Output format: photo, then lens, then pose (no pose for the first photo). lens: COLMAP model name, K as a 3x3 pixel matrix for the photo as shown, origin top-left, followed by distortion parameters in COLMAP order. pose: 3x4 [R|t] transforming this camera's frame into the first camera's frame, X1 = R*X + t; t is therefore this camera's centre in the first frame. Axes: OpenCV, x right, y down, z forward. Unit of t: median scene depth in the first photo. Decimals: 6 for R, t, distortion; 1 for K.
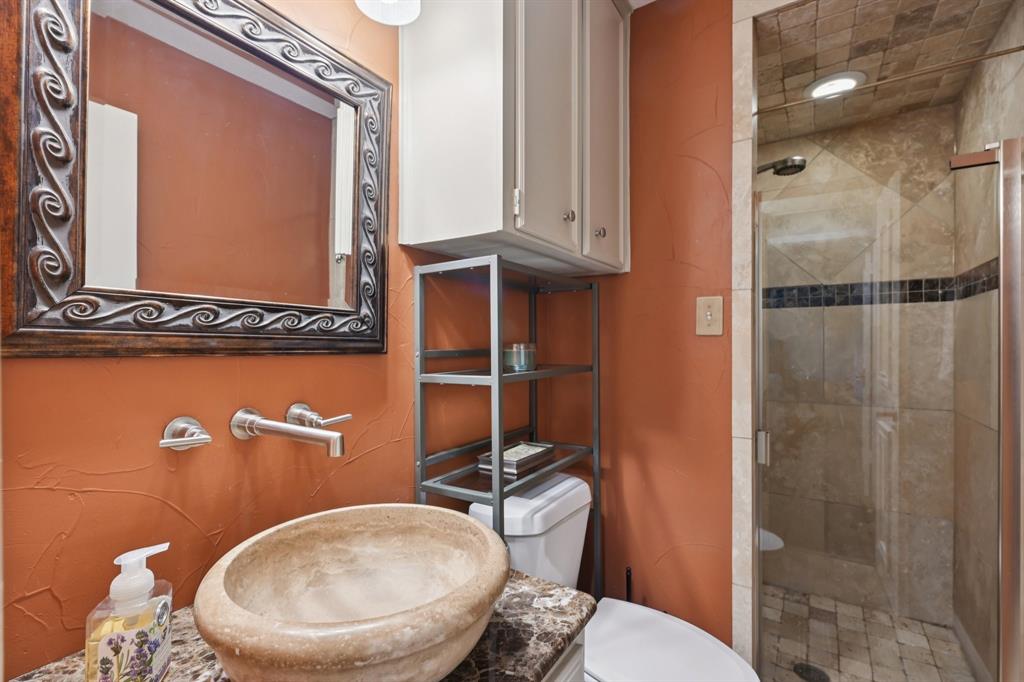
lens RADIAL K [[464.4, 0, 512.4], [0, 464.4, 344.7], [0, 0, 1]] dist [0.000673, 0.000013]
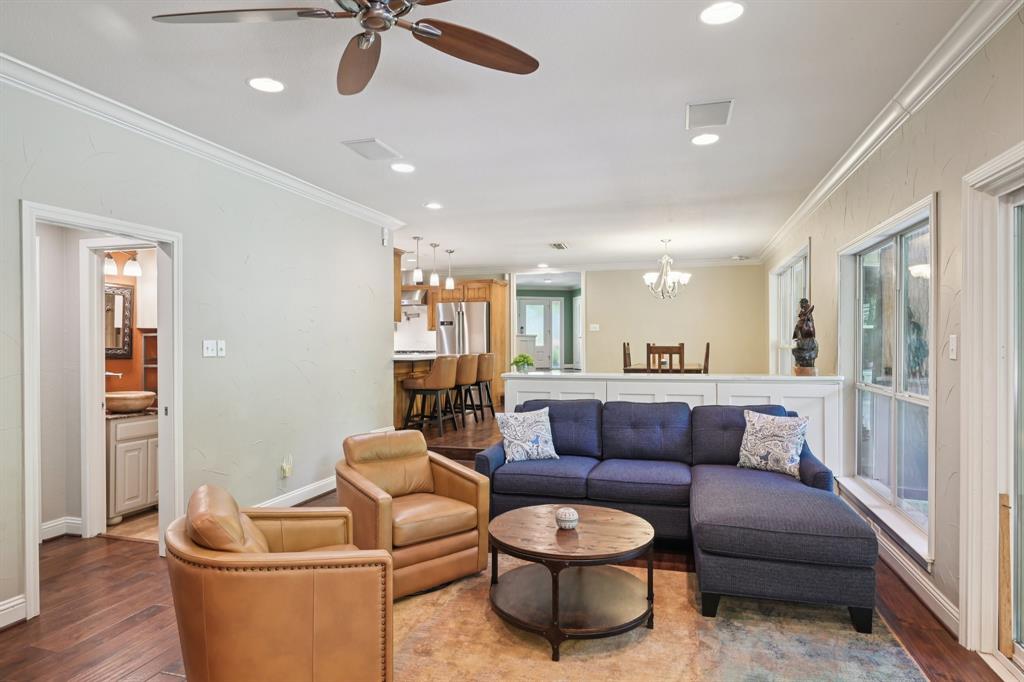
lens RADIAL K [[591.9, 0, 511.4], [0, 591.9, 342.1], [0, 0, 1]] dist [-0.002737, -0.000376]
pose [[0.958692, 0.002708, 0.284432, 1.273285], [-0.004802, 0.999966, 0.006666, -0.161866], [-0.284405, -0.007756, 0.958673, -4.339572]]
